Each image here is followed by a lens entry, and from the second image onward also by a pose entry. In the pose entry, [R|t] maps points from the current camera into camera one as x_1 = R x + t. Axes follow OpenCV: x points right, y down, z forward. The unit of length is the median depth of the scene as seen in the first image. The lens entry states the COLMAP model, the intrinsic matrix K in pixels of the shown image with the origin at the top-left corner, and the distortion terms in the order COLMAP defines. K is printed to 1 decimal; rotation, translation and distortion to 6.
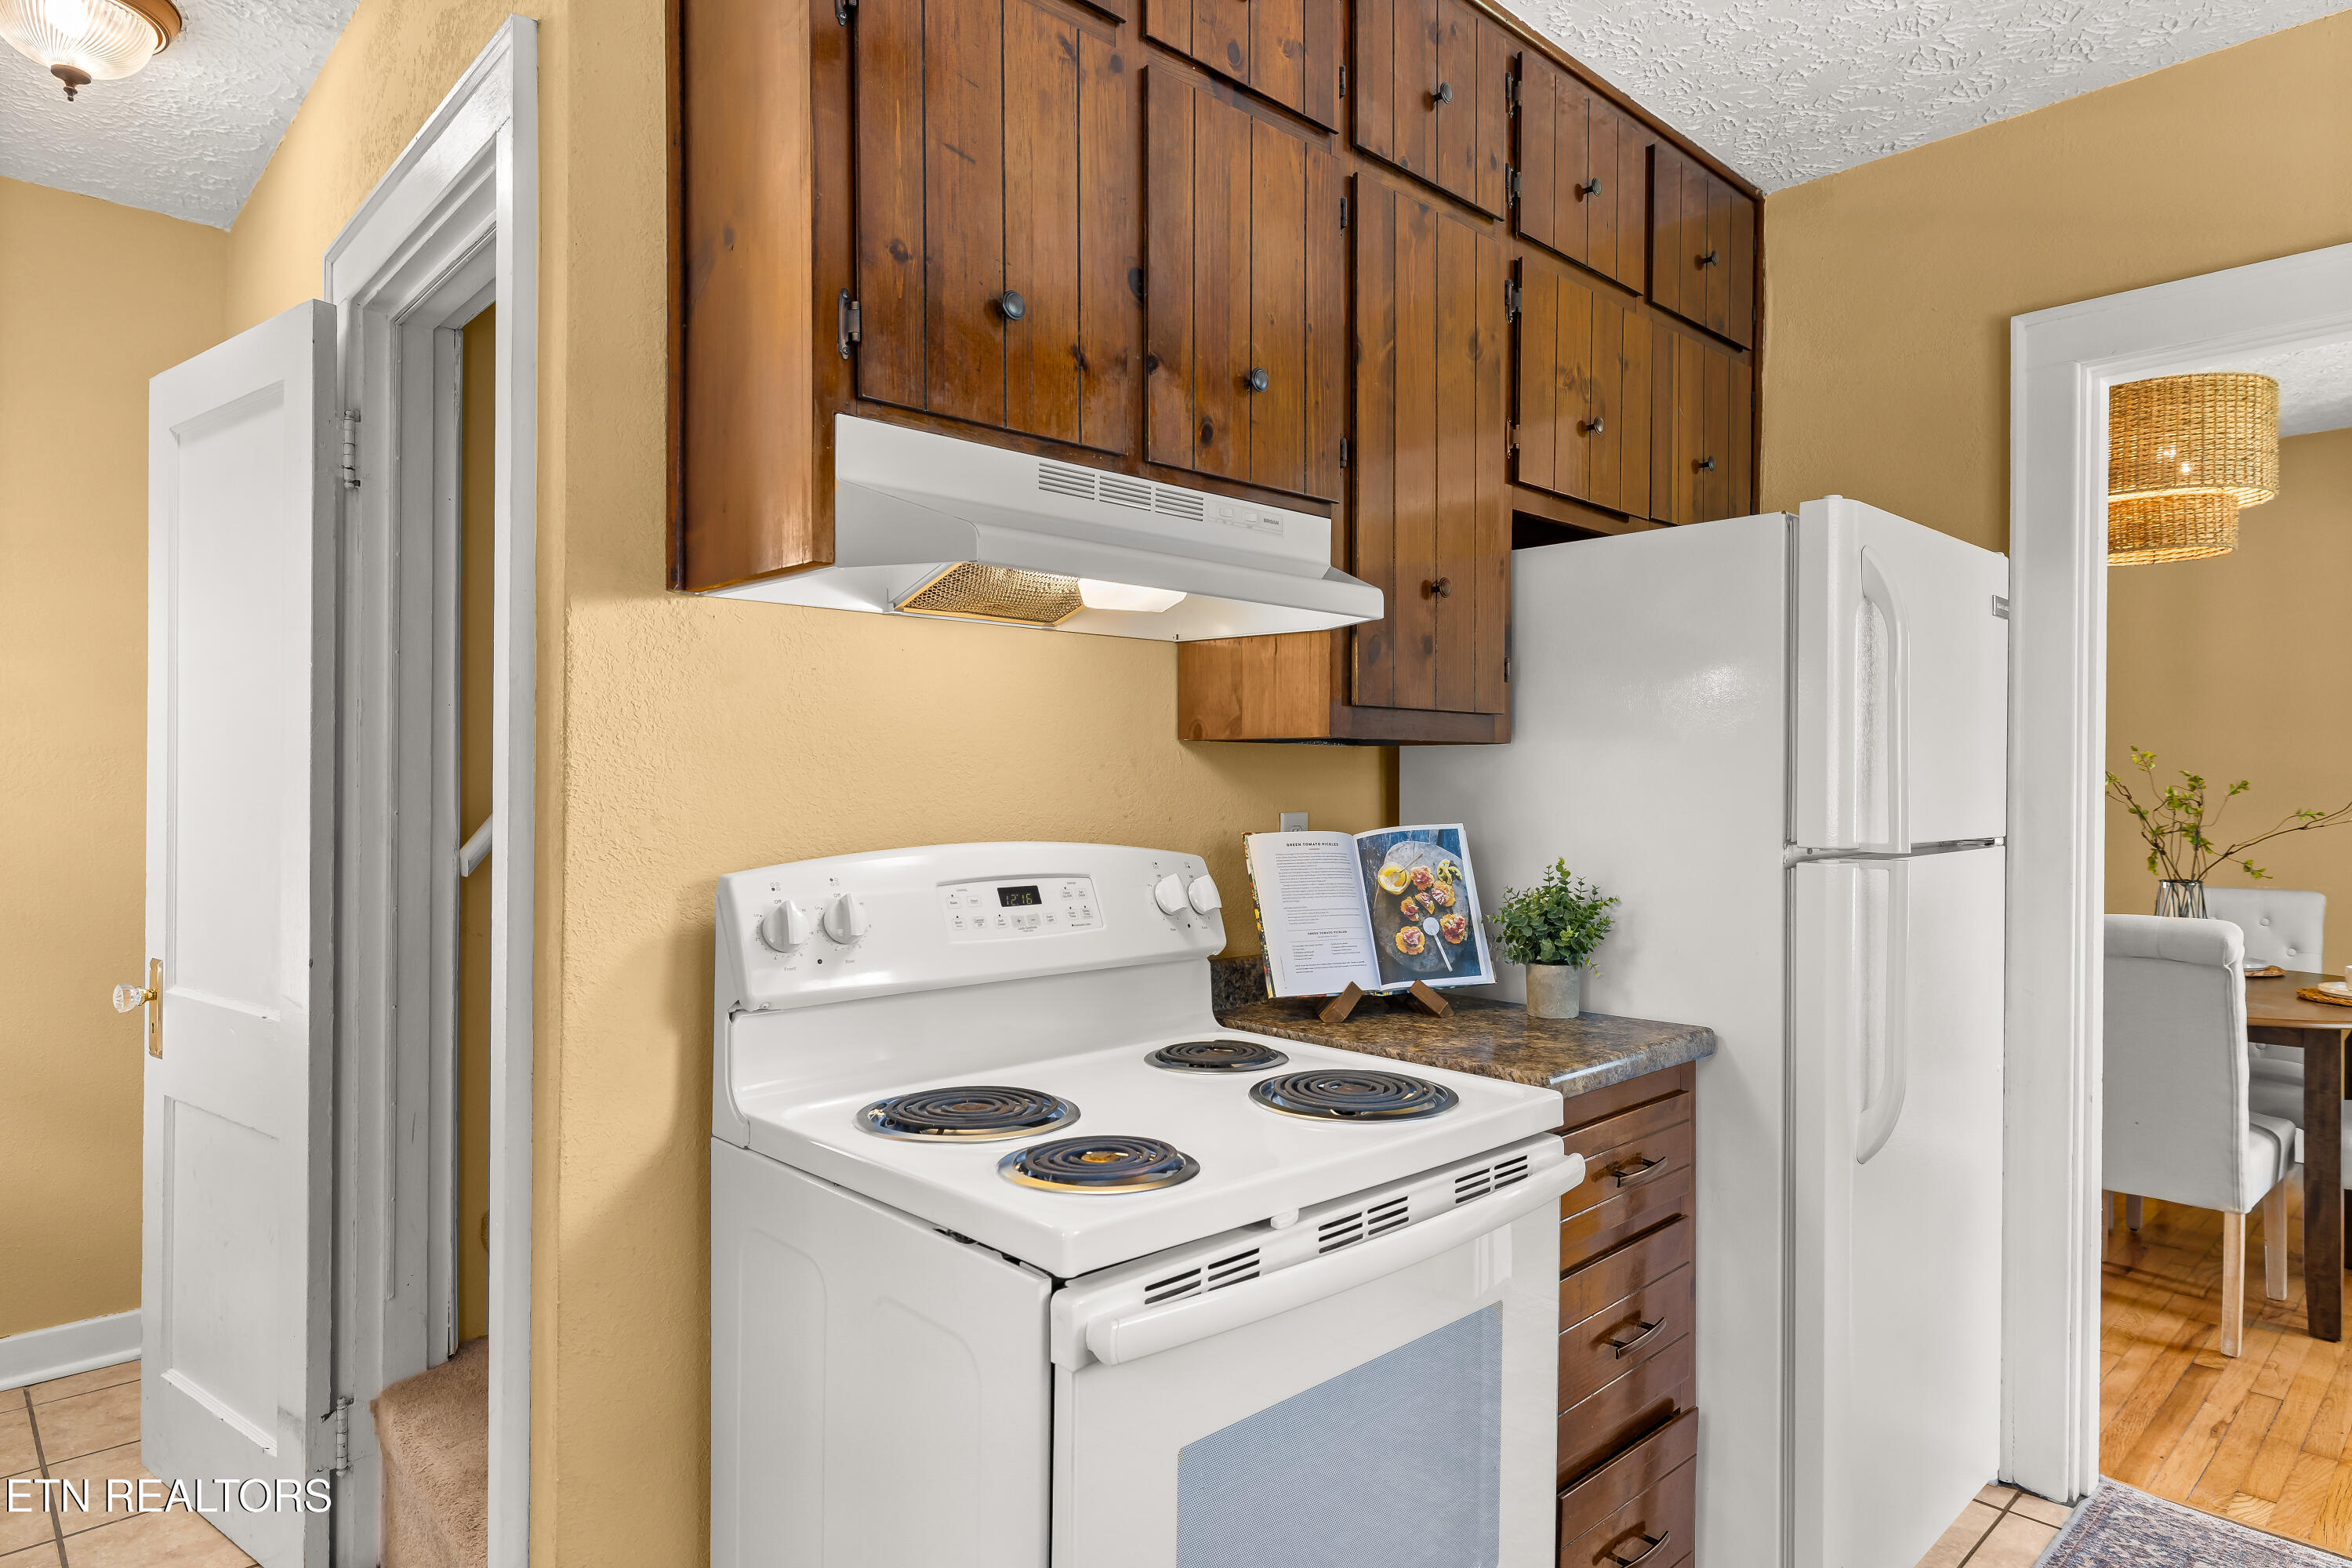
lens RADIAL K [[1336.3, 0, 1173.0], [0, 1336.3, 792.4], [0, 0, 1]] dist [-0.001566, -0.001920]
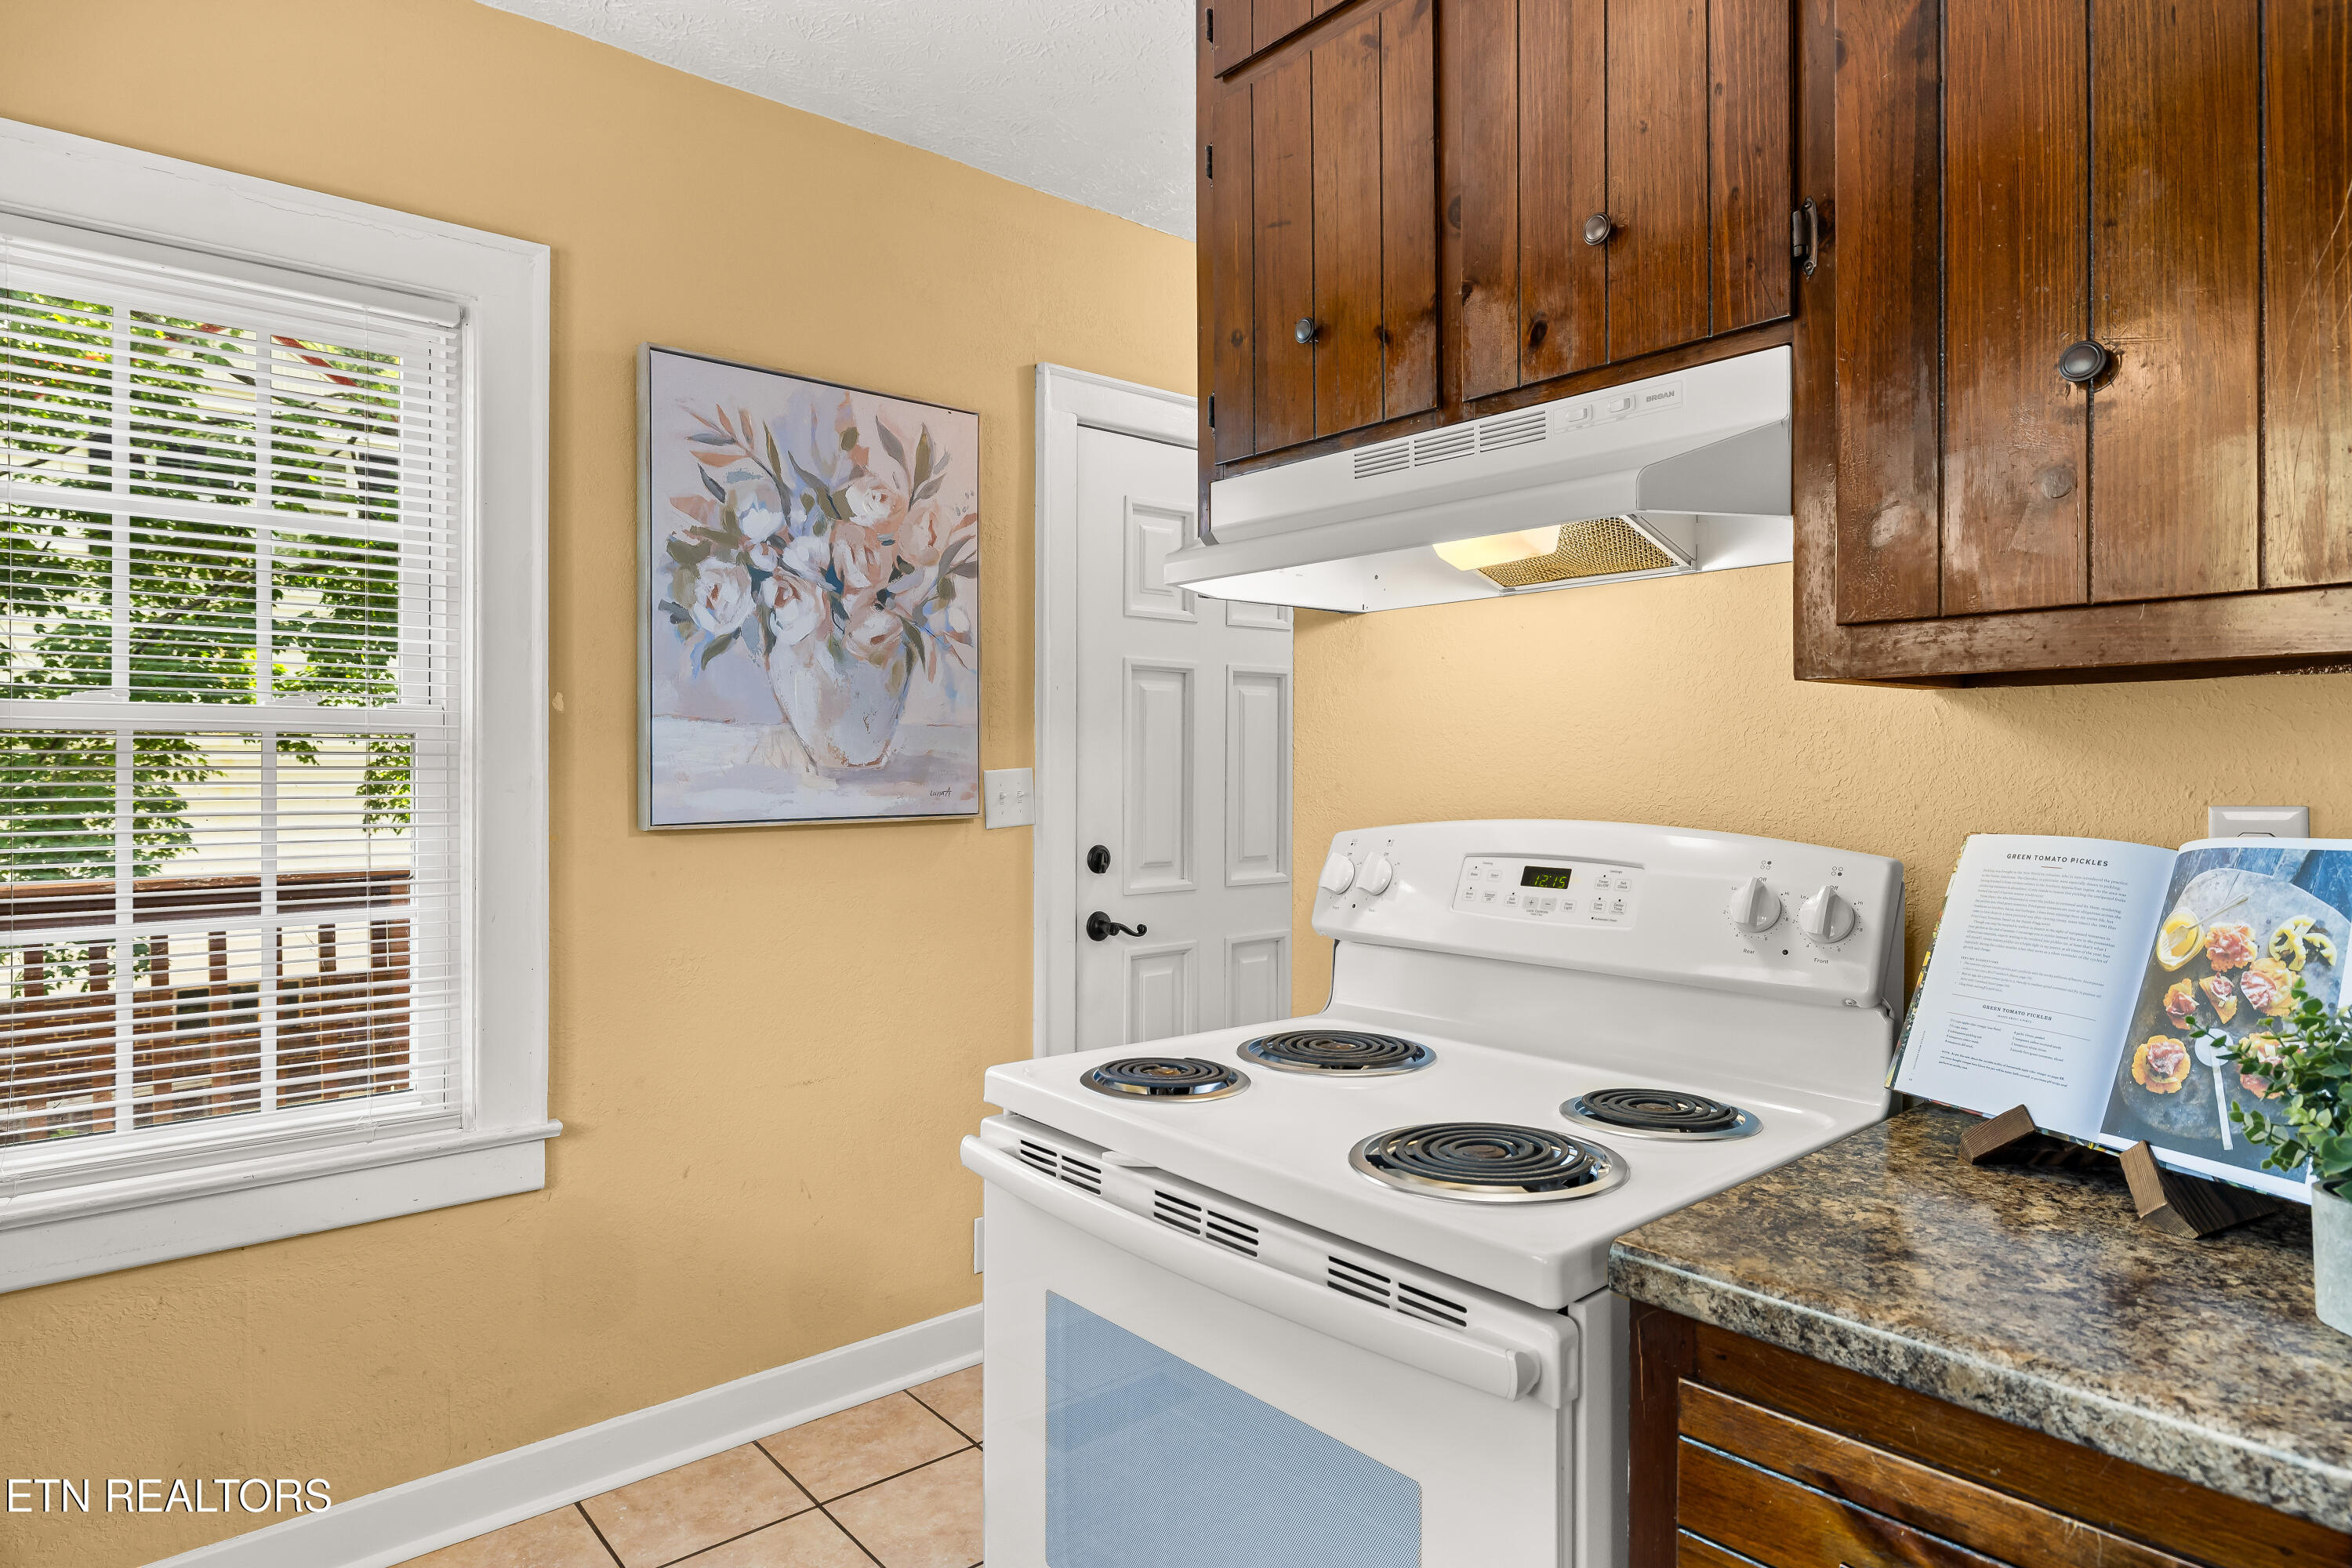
lens RADIAL K [[1336.3, 0, 1174.7], [0, 1336.3, 774.2], [0, 0, 1]] dist [-0.001566, -0.001920]
pose [[-0.051760, 0.005850, -0.998642, 0.857766], [-0.002871, 0.999978, 0.006006, 0.000388], [0.998655, 0.003178, -0.051743, 0.810436]]
